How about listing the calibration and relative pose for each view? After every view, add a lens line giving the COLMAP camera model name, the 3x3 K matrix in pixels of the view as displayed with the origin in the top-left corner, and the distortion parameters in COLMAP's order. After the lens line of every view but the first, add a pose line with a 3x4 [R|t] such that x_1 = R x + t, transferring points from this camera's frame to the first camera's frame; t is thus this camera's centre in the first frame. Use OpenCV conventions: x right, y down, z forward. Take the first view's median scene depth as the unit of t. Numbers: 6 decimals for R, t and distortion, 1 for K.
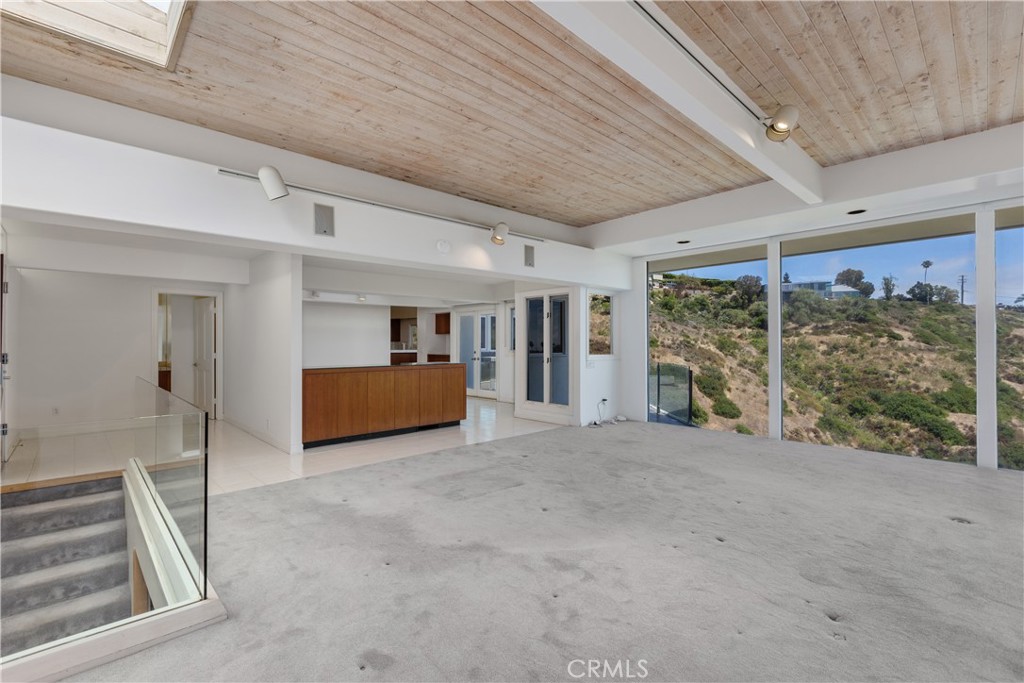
lens RADIAL K [[458.3, 0, 514.8], [0, 458.3, 343.2], [0, 0, 1]] dist [0.001904, -0.000322]
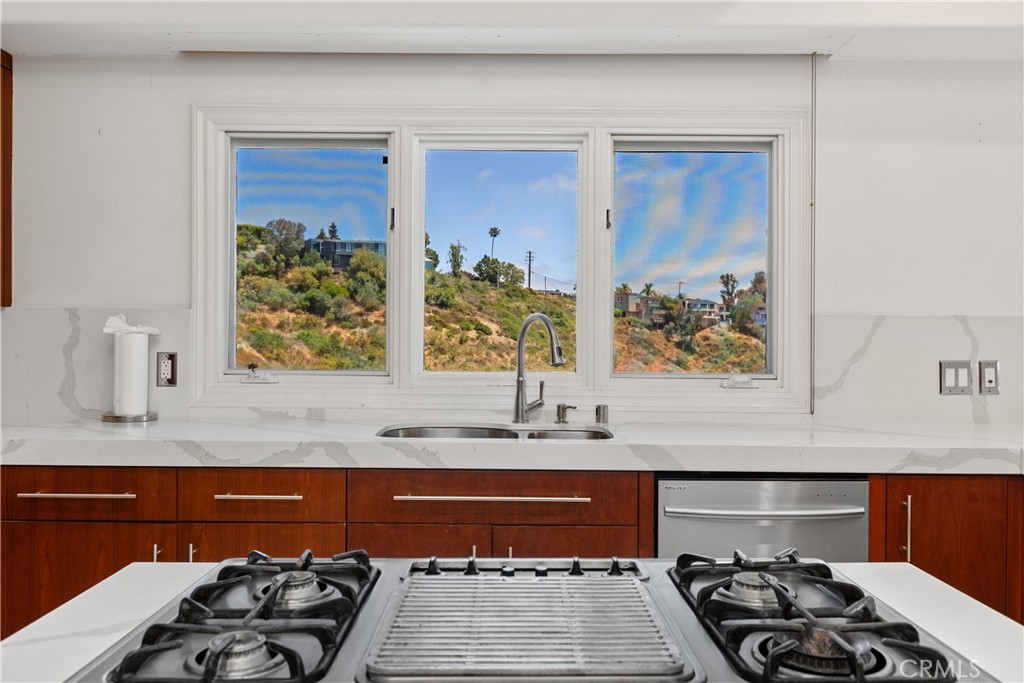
lens RADIAL K [[805.8, 0, 513.5], [0, 805.8, 341.5], [0, 0, 1]] dist [0.011632, 0.000533]
pose [[0.685837, 0.002408, 0.727751, -0.038974], [-0.007975, 0.999959, 0.004207, -0.001623], [-0.727711, -0.008689, 0.685828, 0.104350]]
